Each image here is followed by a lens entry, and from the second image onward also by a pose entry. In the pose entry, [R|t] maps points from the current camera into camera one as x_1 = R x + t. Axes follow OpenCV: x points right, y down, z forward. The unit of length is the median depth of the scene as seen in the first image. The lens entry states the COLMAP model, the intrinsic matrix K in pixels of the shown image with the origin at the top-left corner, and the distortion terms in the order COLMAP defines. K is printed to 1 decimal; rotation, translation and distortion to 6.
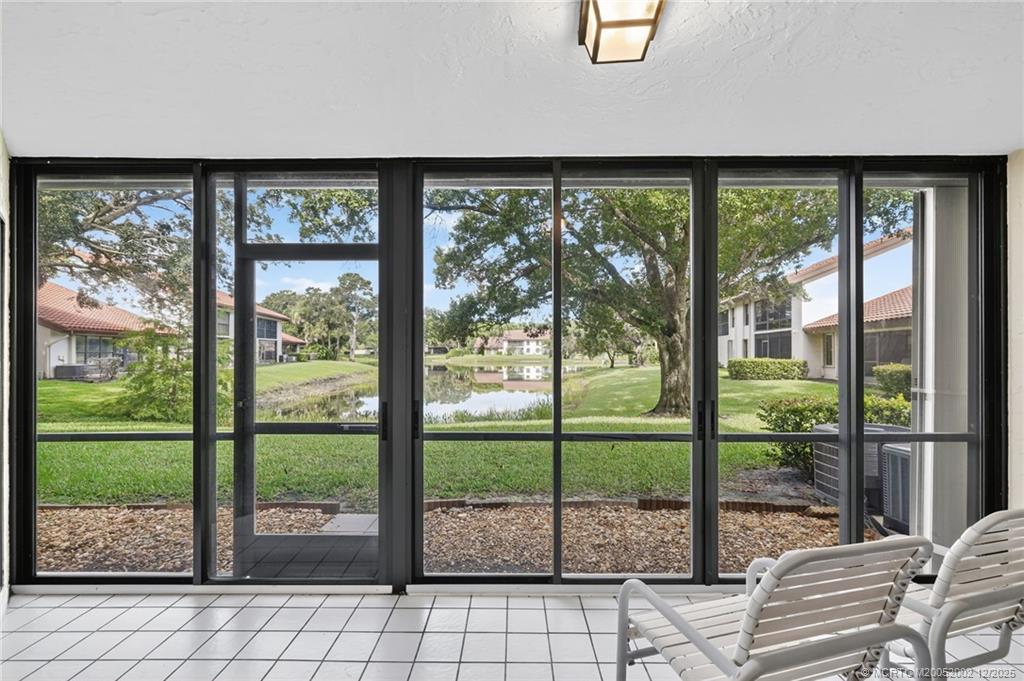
lens RADIAL K [[438.7, 0, 513.9], [0, 438.7, 347.5], [0, 0, 1]] dist [0.001685, -0.000156]
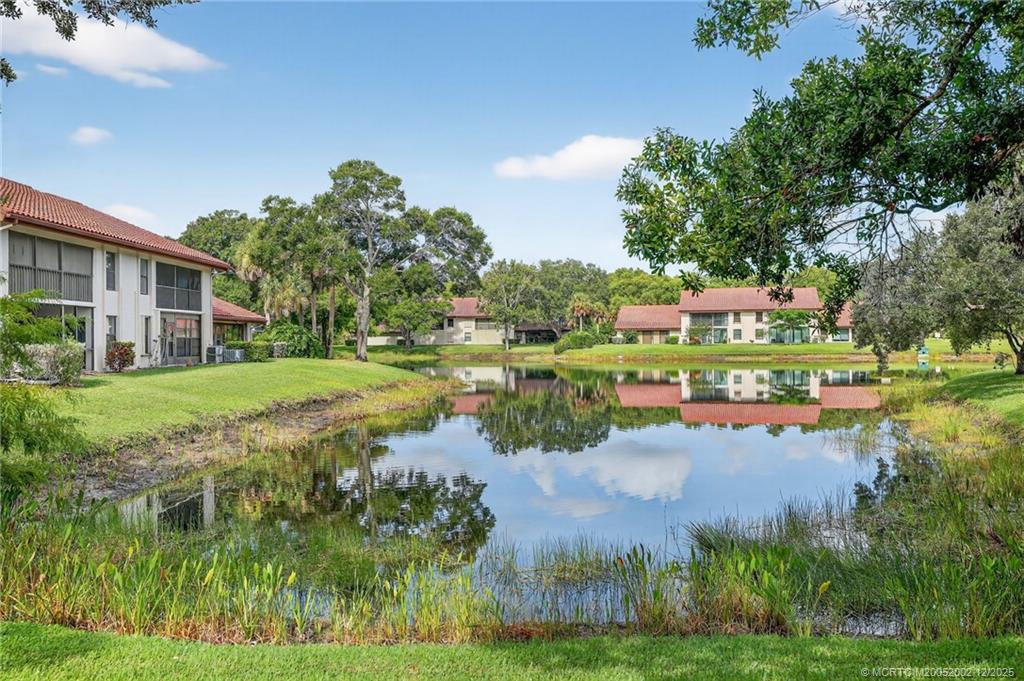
lens RADIAL K [[919.5, 0, 512.0], [0, 919.5, 340.5], [0, 0, 1]] dist [-0.004259, -0.000658]
pose [[0.981934, -0.007630, -0.189071, -0.032536], [0.009700, 0.999903, 0.010026, 0.002771], [0.188977, -0.011678, 0.981912, 0.086680]]
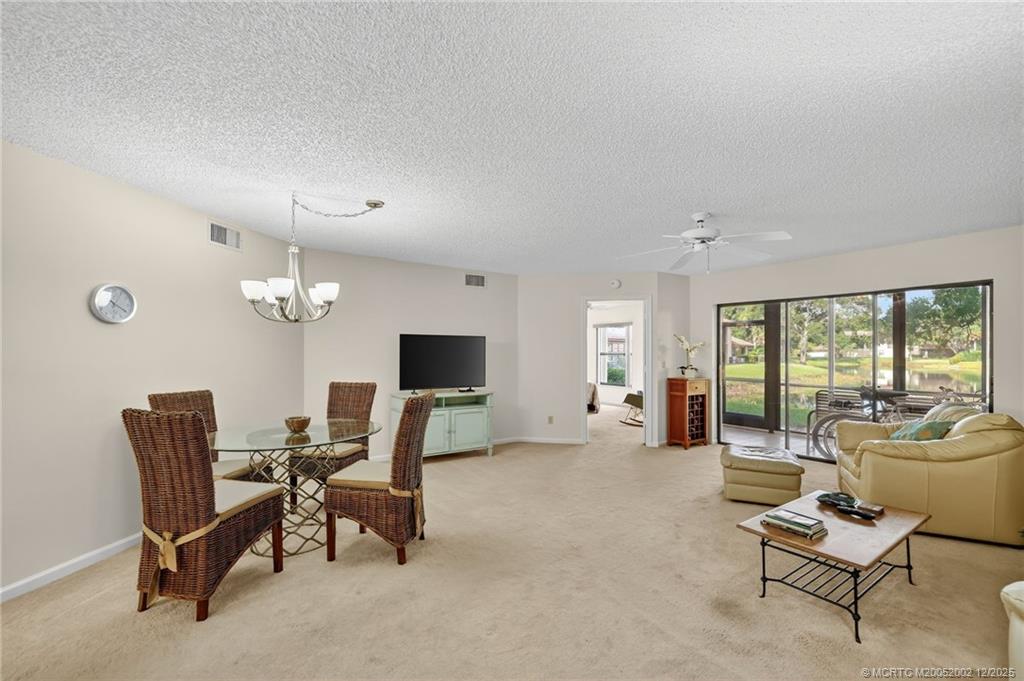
lens RADIAL K [[438.7, 0, 513.9], [0, 438.7, 347.5], [0, 0, 1]] dist [0.001685, -0.000156]
pose [[0.585035, -0.005656, -0.810988, 0.034732], [0.002472, 0.999983, -0.005192, -0.001274], [0.811004, 0.001033, 0.585040, -0.066968]]
